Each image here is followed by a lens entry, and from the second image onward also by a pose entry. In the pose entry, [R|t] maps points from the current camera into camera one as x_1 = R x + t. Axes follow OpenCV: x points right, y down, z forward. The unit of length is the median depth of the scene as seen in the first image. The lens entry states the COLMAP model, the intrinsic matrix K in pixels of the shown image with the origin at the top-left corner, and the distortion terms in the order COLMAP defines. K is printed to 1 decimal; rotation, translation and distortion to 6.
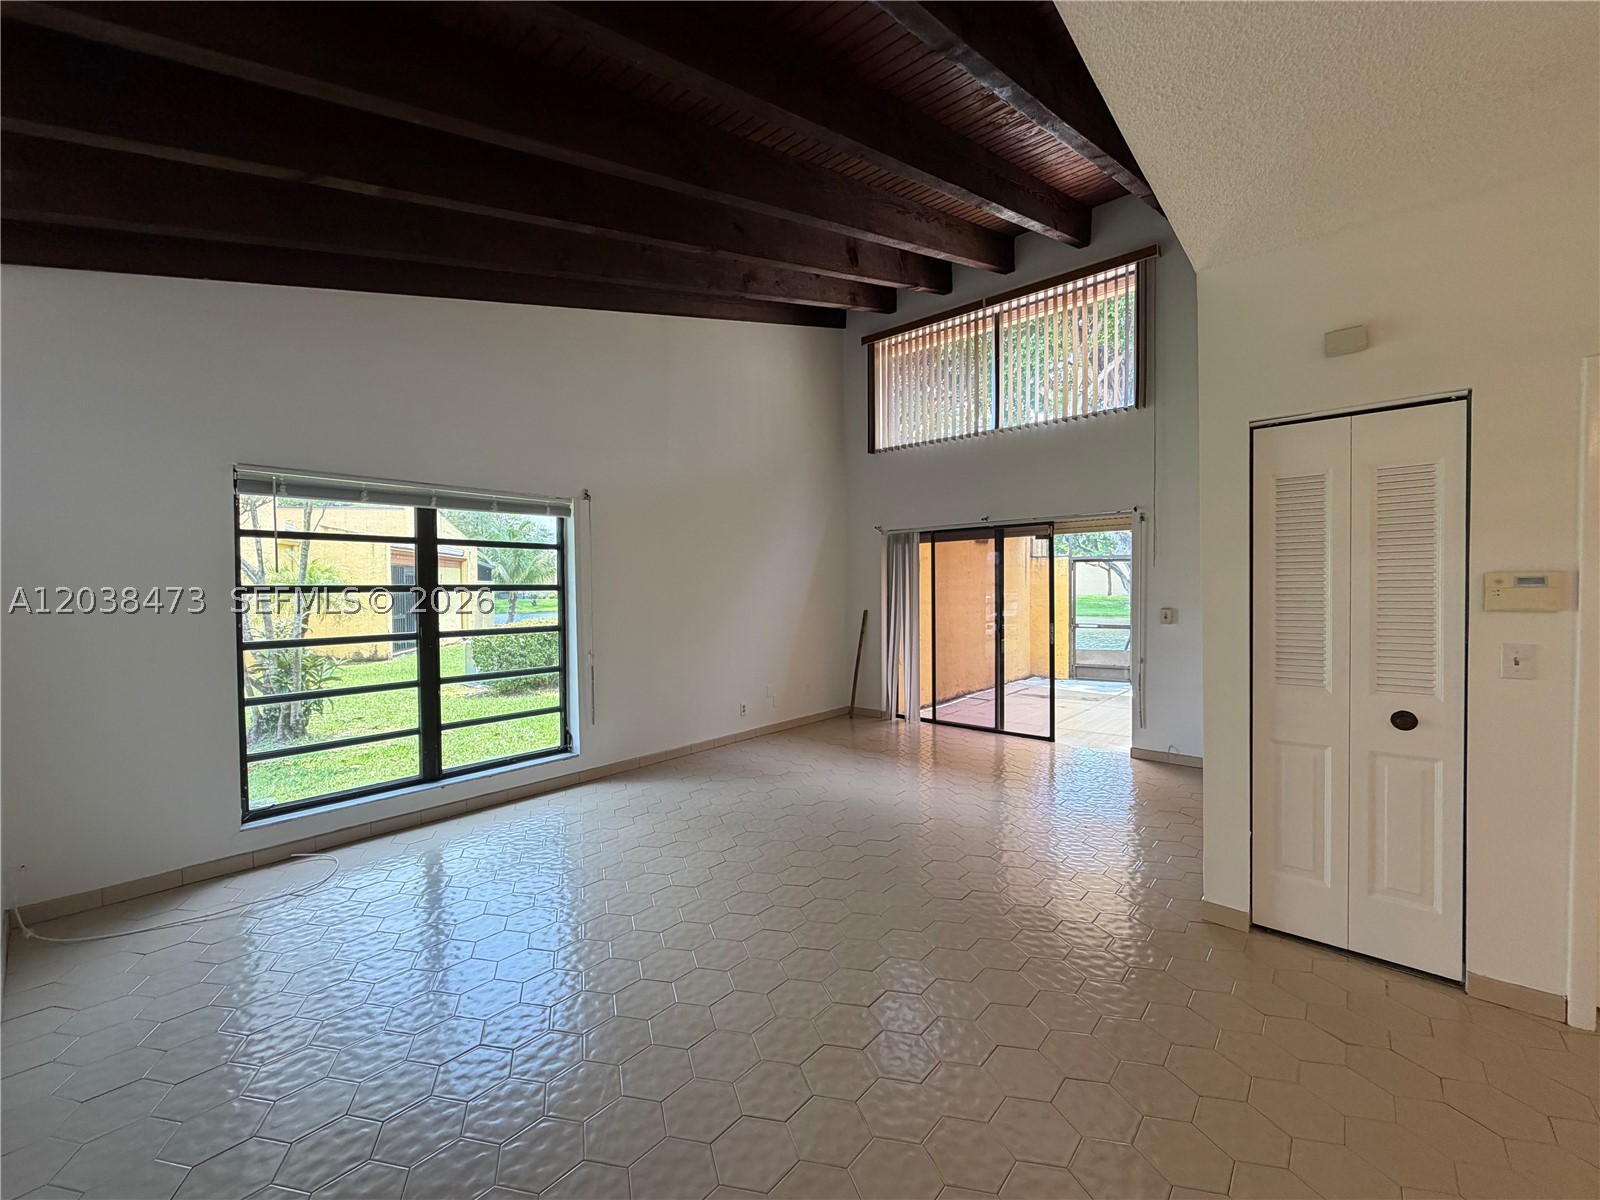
lens RADIAL K [[639.0, 0, 797.5], [0, 639.0, 596.0], [0, 0, 1]] dist [0.000591, -0.000671]
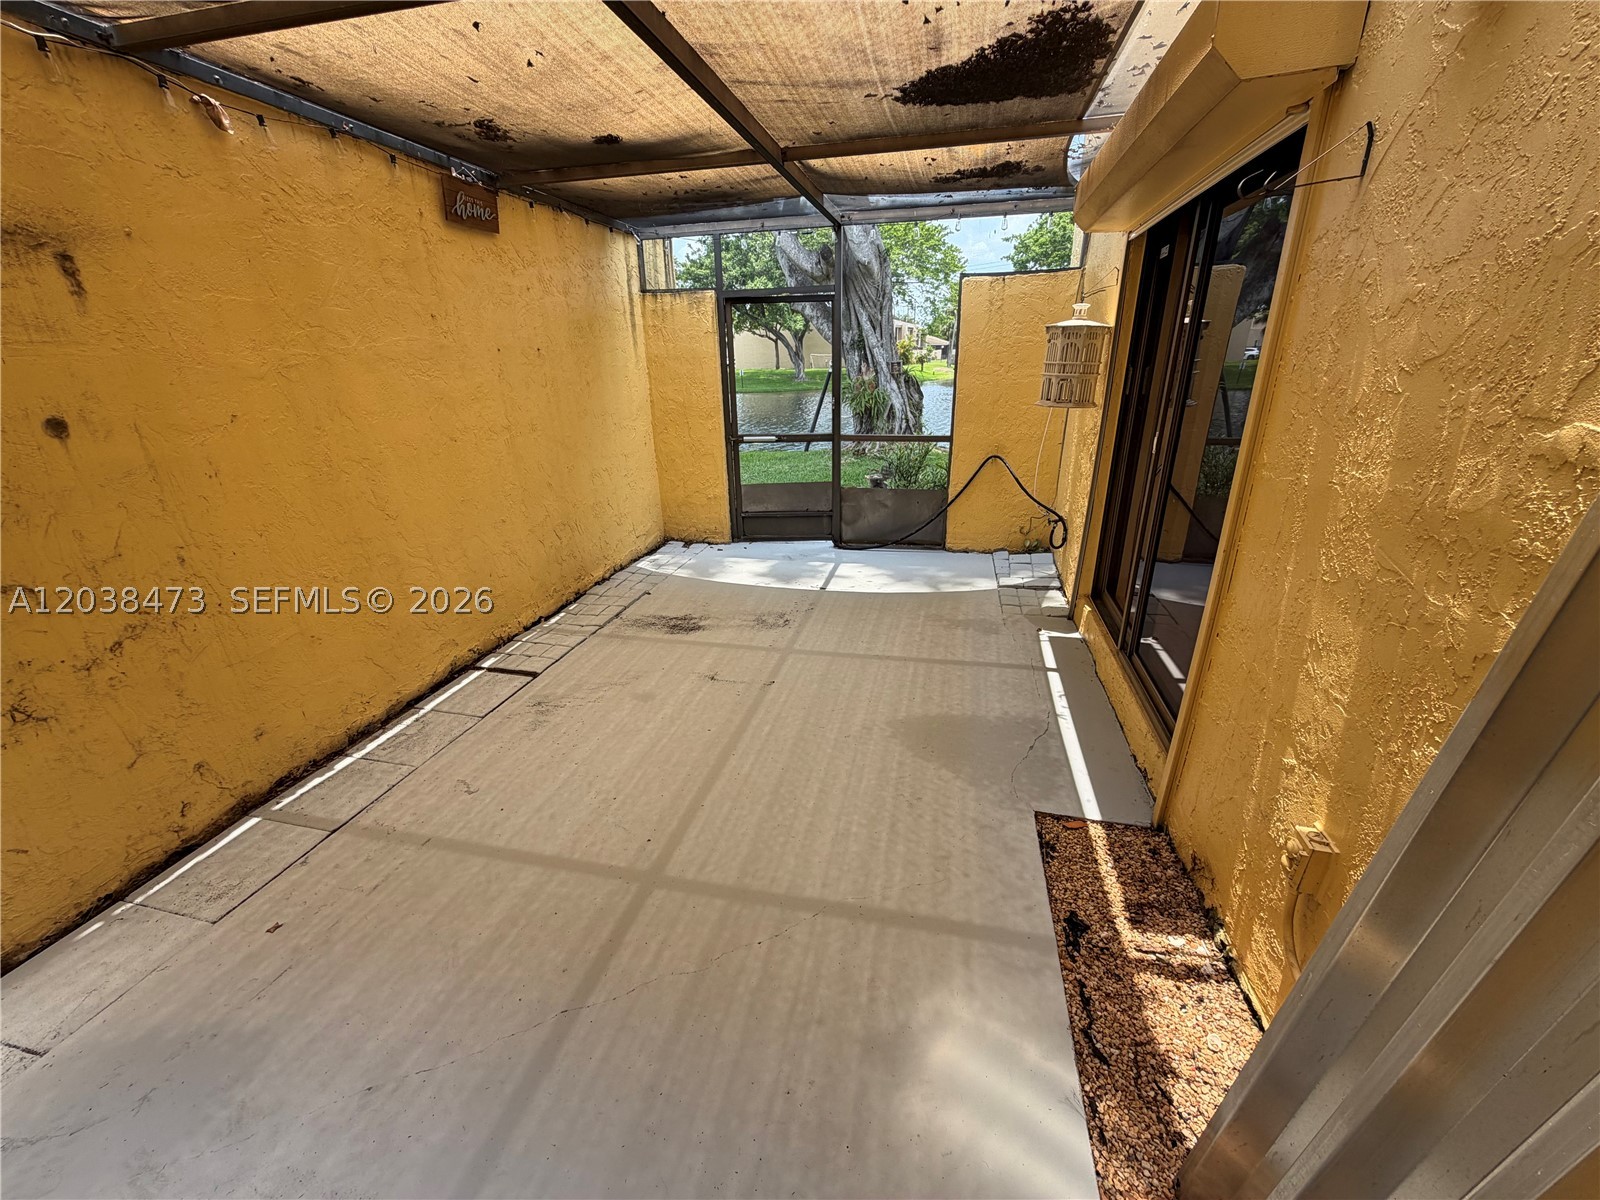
lens RADIAL K [[639.0, 0, 802.3], [0, 639.0, 596.8], [0, 0, 1]] dist [0.000591, -0.000671]
pose [[0.880888, -0.175564, 0.439560, 0.422680], [0.019638, 0.941423, 0.336657, -0.009146], [-0.472917, -0.287925, 0.832736, 0.927122]]
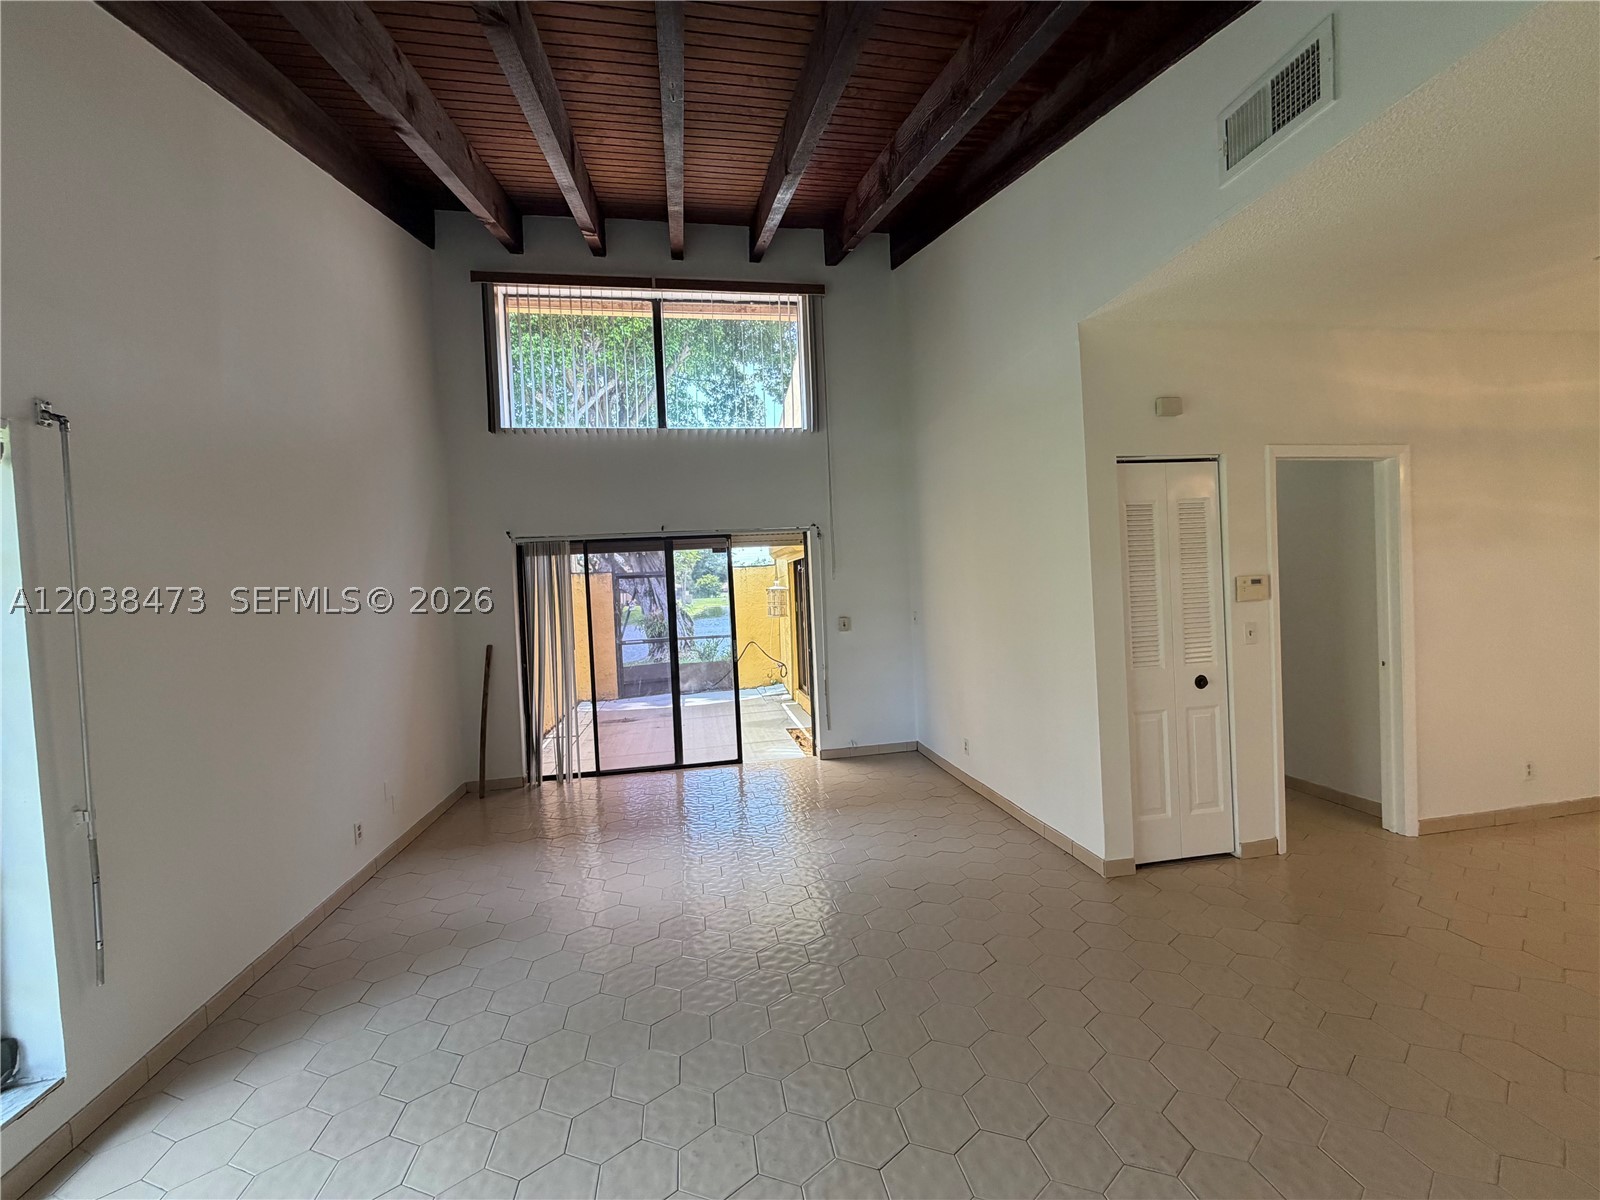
lens RADIAL K [[639.0, 0, 796.8], [0, 639.0, 594.0], [0, 0, 1]] dist [0.000591, -0.000671]
pose [[0.629233, -0.028947, 0.776677, -0.276758], [0.053136, 0.998570, -0.005831, -0.015067], [-0.775398, 0.044938, 0.629872, 0.310046]]
